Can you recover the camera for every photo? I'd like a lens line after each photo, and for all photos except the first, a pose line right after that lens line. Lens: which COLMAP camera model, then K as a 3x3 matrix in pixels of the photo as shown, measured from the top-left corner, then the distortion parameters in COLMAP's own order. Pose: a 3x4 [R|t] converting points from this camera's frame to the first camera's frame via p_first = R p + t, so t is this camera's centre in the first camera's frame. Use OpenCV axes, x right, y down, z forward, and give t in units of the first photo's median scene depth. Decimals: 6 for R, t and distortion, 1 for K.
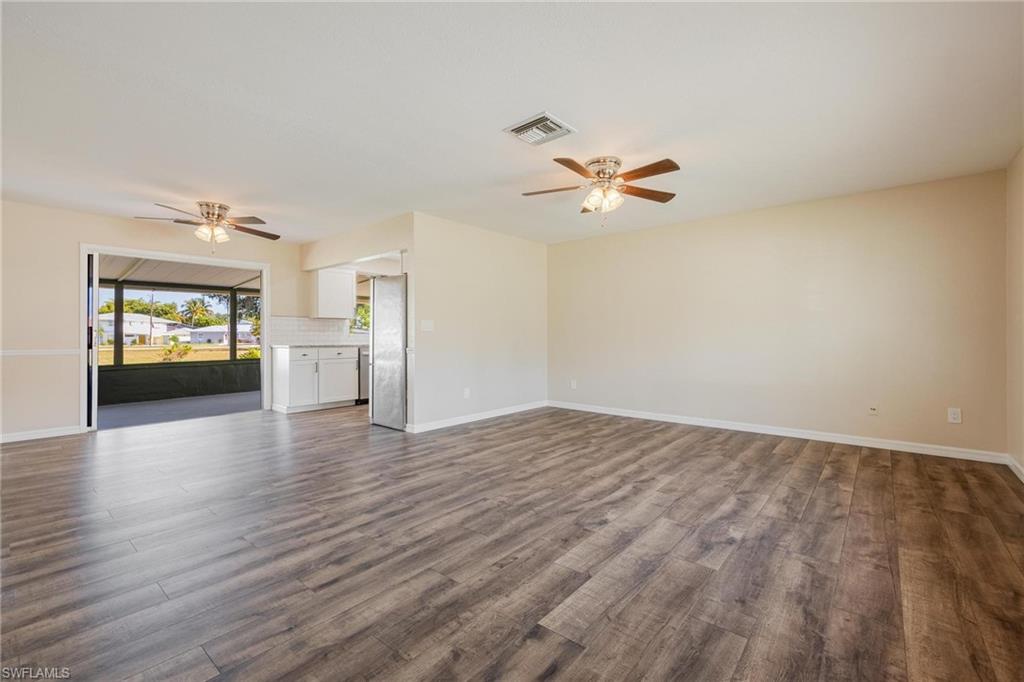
lens RADIAL K [[436.2, 0, 512.0], [0, 436.2, 341.0], [0, 0, 1]] dist [-0.000306, -0.000036]
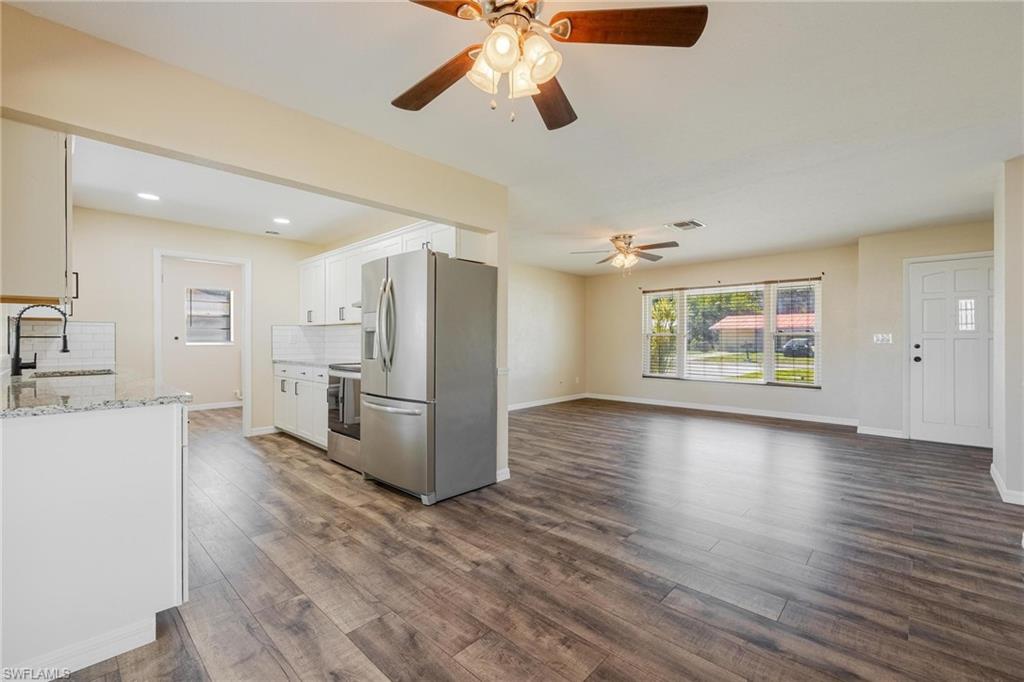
lens RADIAL K [[436.2, 0, 512.0], [0, 436.2, 341.0], [0, 0, 1]] dist [-0.000306, -0.000036]
pose [[0.058930, -0.000165, 0.998262, -1.205162], [0.009694, 0.999953, -0.000407, -0.037238], [-0.998215, 0.009701, 0.058929, 1.143629]]
